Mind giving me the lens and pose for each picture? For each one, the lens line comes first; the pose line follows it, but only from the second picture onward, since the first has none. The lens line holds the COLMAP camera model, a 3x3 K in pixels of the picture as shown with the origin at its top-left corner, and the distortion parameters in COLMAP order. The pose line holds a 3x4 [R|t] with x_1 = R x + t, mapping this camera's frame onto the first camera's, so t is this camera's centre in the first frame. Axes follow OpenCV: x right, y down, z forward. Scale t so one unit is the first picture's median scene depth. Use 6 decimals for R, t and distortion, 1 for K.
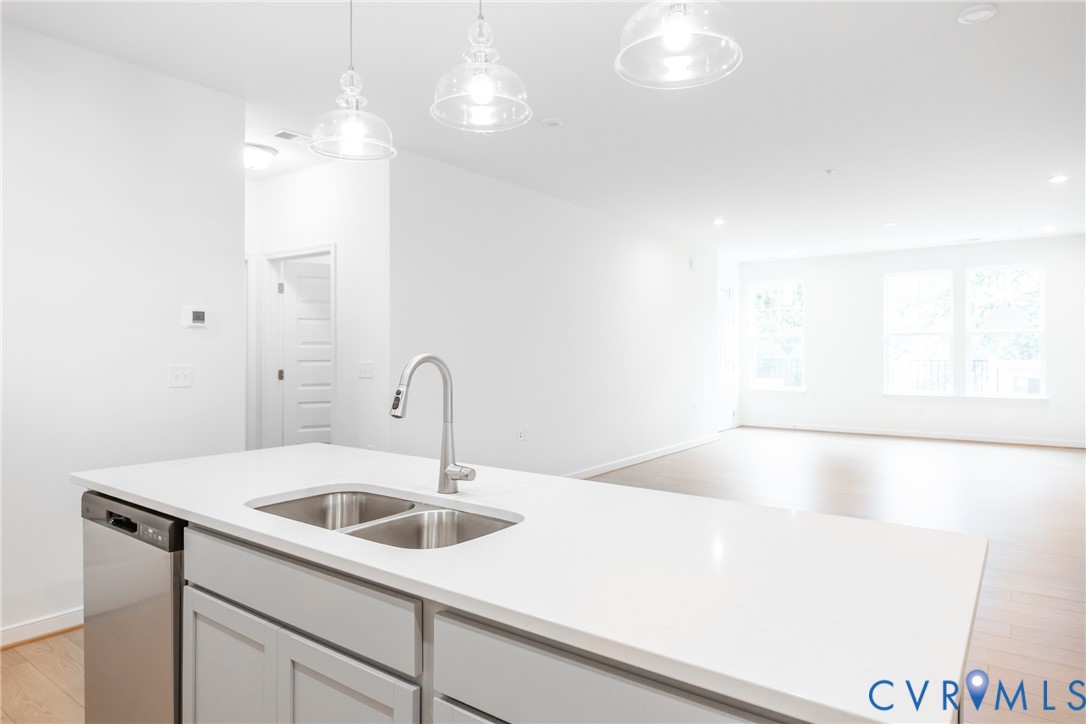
lens RADIAL K [[657.9, 0, 541.2], [0, 657.9, 350.5], [0, 0, 1]] dist [0.000495, -0.000330]
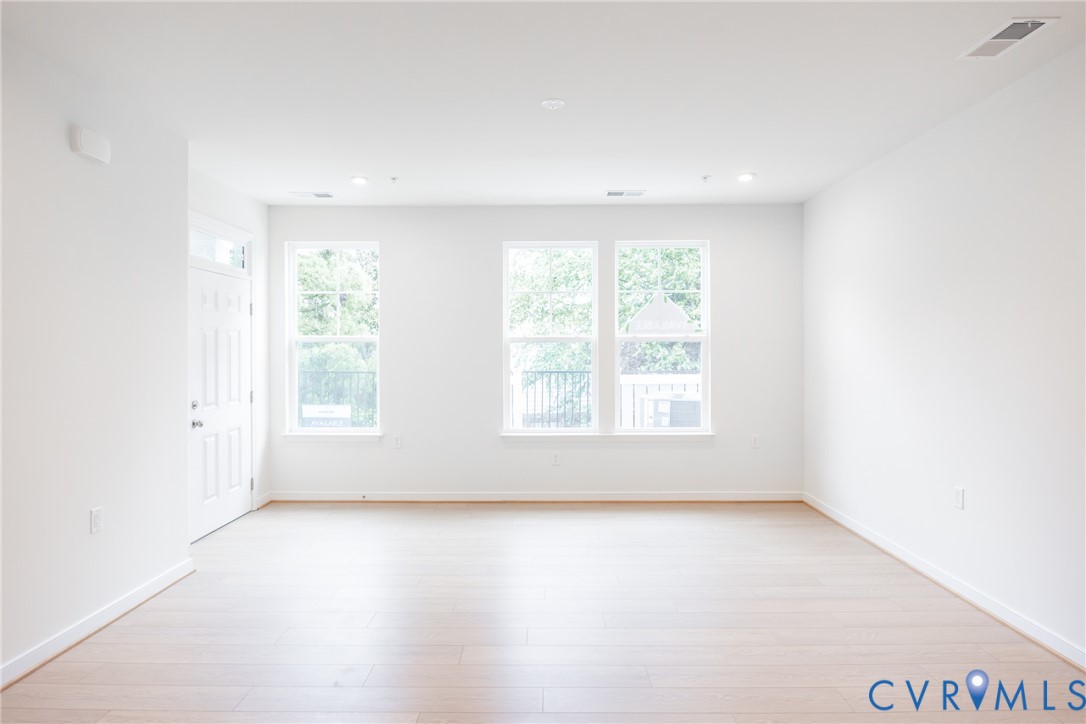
lens RADIAL K [[611.4, 0, 543.5], [0, 611.4, 348.8], [0, 0, 1]] dist [-0.000595, -0.000139]
pose [[0.807474, 0.003046, 0.589895, 0.208289], [-0.000850, 0.999992, -0.003999, -0.013182], [-0.589902, 0.002728, 0.807470, 0.504090]]
